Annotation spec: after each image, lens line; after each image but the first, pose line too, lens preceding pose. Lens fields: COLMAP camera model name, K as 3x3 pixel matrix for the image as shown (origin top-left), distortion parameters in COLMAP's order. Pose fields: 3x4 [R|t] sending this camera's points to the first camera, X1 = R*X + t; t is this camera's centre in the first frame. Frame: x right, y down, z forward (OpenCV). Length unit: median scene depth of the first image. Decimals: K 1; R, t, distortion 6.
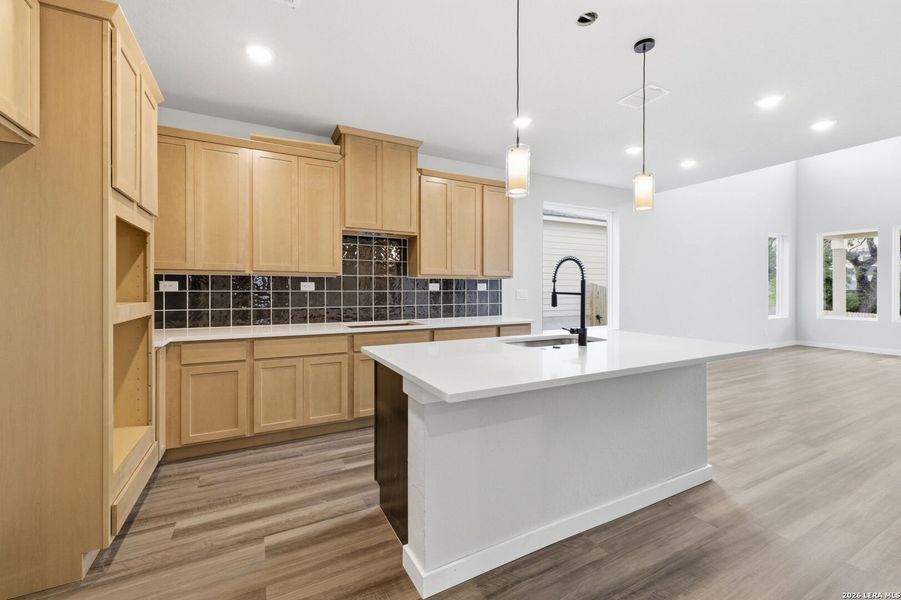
lens RADIAL K [[382.4, 0, 452.3], [0, 382.4, 290.4], [0, 0, 1]] dist [-0.001470, -0.000221]
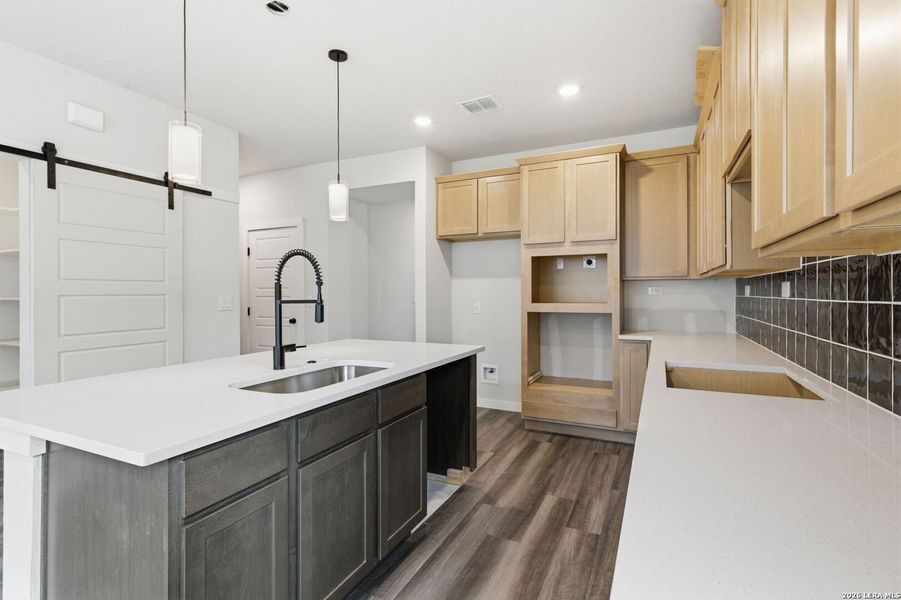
lens RADIAL K [[432.3, 0, 450.6], [0, 432.3, 296.5], [0, 0, 1]] dist [0.000162, 0.000020]
pose [[-0.801637, 0.002310, -0.597806, 0.515230], [-0.007363, 0.999879, 0.013737, -0.011564], [0.597766, 0.015414, -0.801523, 1.676758]]
